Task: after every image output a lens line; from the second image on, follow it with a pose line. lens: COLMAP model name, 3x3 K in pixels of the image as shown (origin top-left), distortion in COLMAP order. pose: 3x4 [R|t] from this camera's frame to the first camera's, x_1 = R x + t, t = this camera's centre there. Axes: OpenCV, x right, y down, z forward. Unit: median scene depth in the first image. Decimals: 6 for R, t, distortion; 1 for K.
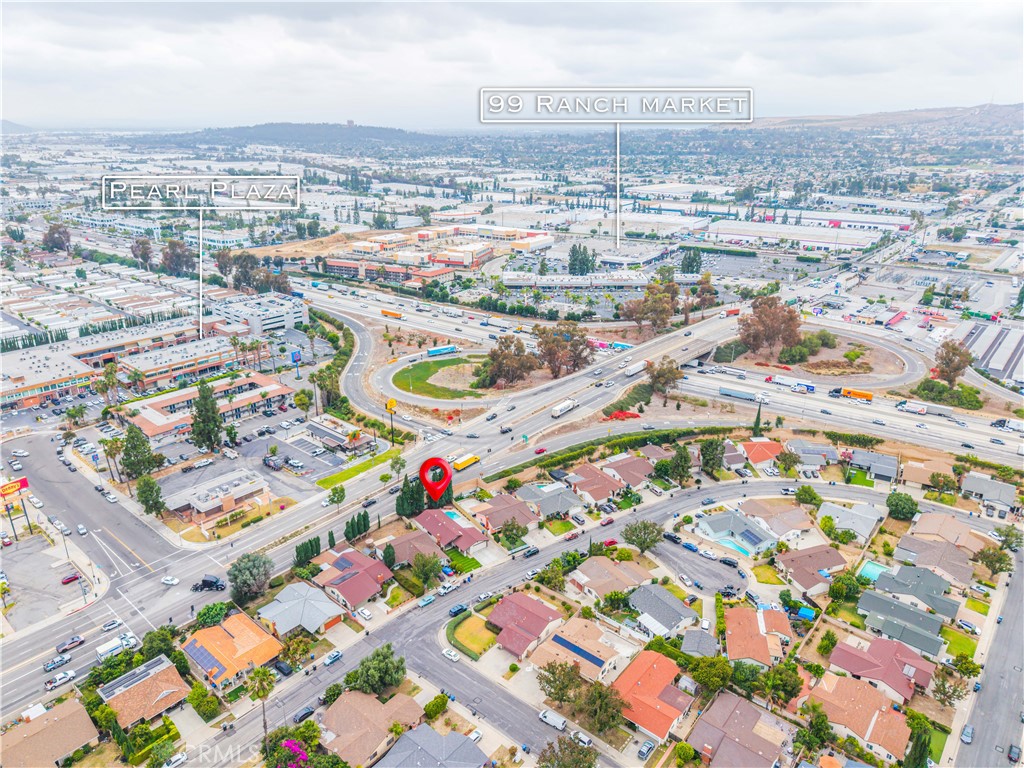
lens RADIAL K [[679.7, 0, 512.0], [0, 679.7, 384.0], [0, 0, 1]] dist [0.025178, -0.002208]
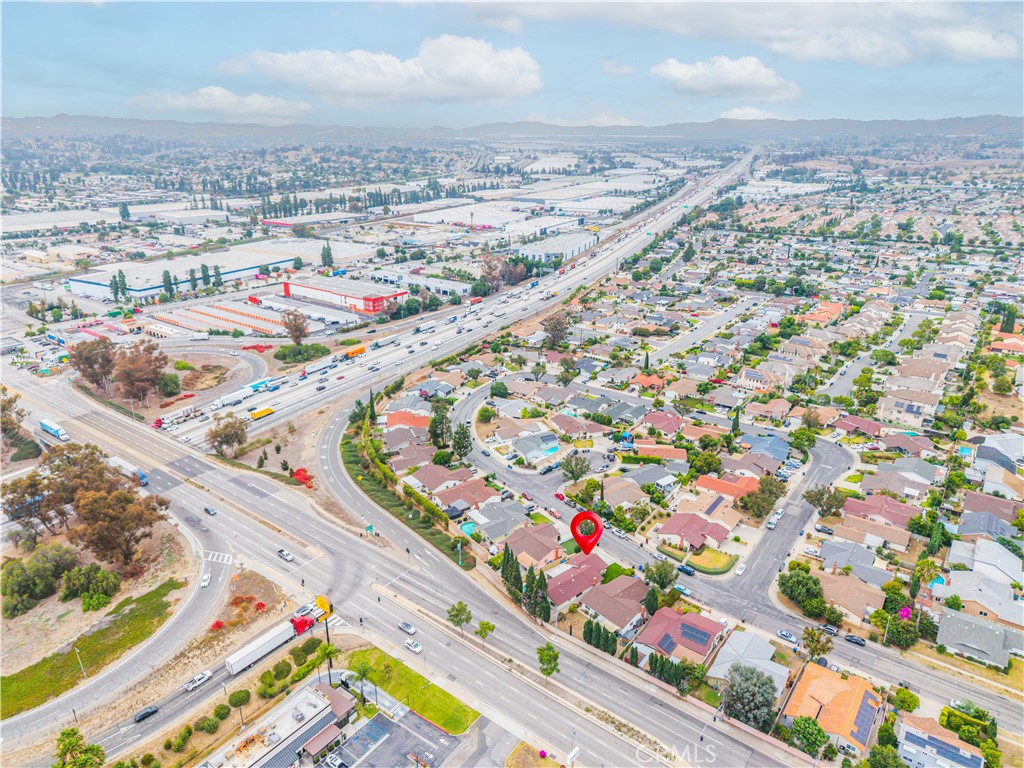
lens RADIAL K [[679.7, 0, 512.0], [0, 679.7, 384.0], [0, 0, 1]] dist [0.025178, -0.002208]
pose [[-0.070938, -0.347030, 0.935167, -0.709989], [0.358064, 0.866183, 0.348592, -0.297272], [-0.930998, 0.359579, 0.062814, 0.785030]]
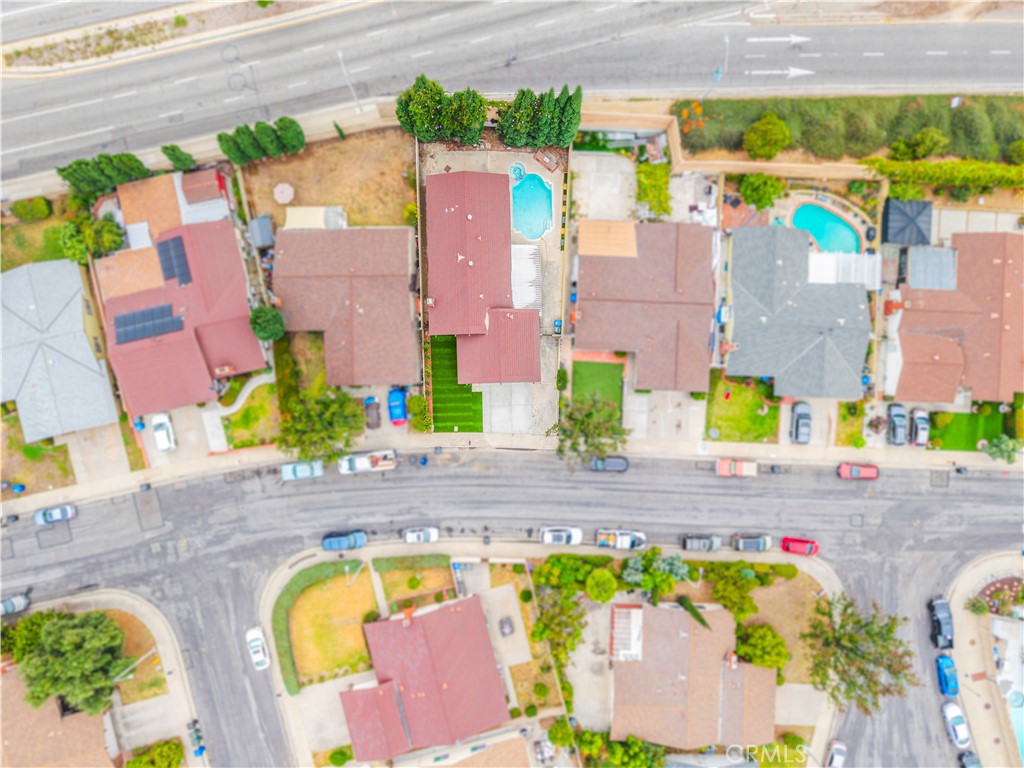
lens RADIAL K [[679.7, 0, 512.0], [0, 679.7, 384.0], [0, 0, 1]] dist [0.025178, -0.002208]
pose [[0.808657, 0.588160, 0.011894, -0.039689], [-0.224408, 0.289721, 0.930431, -0.100468], [0.543797, -0.755069, 0.366273, 0.704803]]
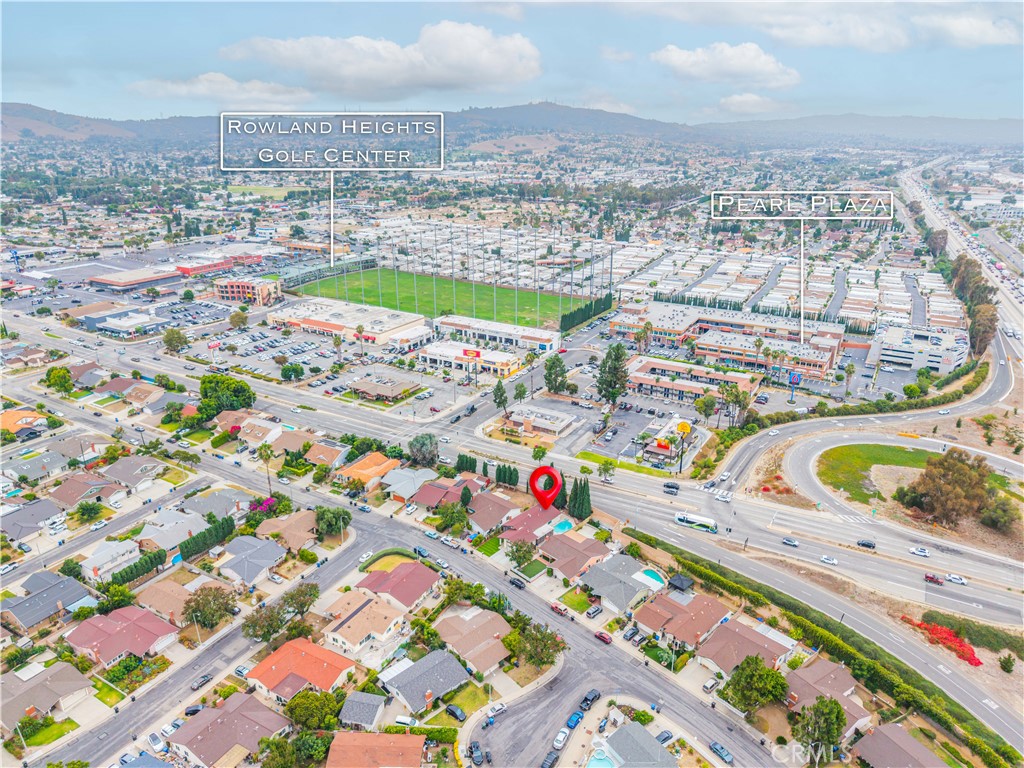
lens RADIAL K [[679.7, 0, 512.0], [0, 679.7, 384.0], [0, 0, 1]] dist [0.025178, -0.002208]
pose [[0.188077, 0.345440, -0.919401, 0.639296], [-0.357924, 0.895839, 0.263369, -0.193109], [0.914613, 0.279542, 0.292128, 0.524440]]
